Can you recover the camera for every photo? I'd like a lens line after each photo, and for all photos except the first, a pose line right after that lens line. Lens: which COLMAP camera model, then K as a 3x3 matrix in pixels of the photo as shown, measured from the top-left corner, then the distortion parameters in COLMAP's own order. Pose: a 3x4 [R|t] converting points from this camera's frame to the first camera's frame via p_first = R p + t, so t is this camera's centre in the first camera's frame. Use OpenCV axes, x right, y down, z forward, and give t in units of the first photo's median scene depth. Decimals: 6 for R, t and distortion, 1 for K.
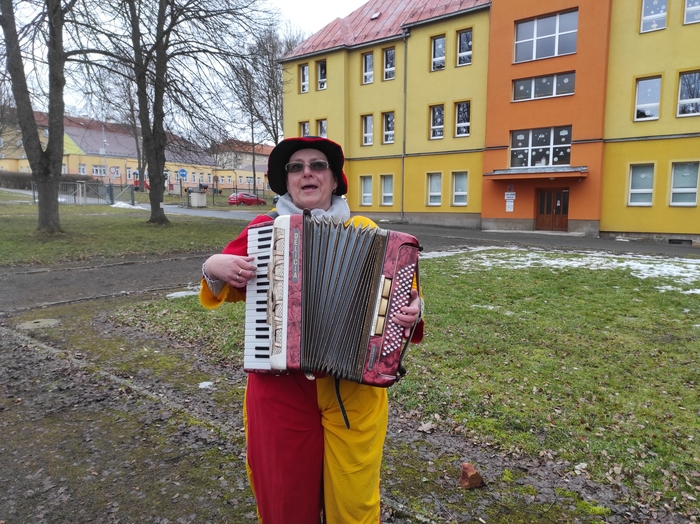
lens RADIAL K [[512.1, 0, 350.0], [0, 512.1, 262.0], [0, 0, 1]] dist [0.025867, -0.007059]
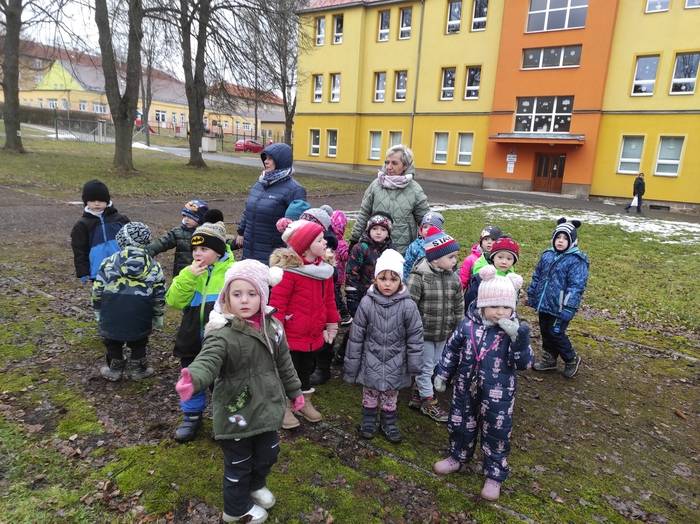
lens RADIAL K [[505.1, 0, 350.0], [0, 505.1, 262.0], [0, 0, 1]] dist [0.027849, -0.003659]
pose [[0.998272, 0.048153, 0.033680, -0.059476], [-0.051107, 0.994338, 0.093172, 0.008166], [-0.029002, -0.094732, 0.995080, -0.087888]]
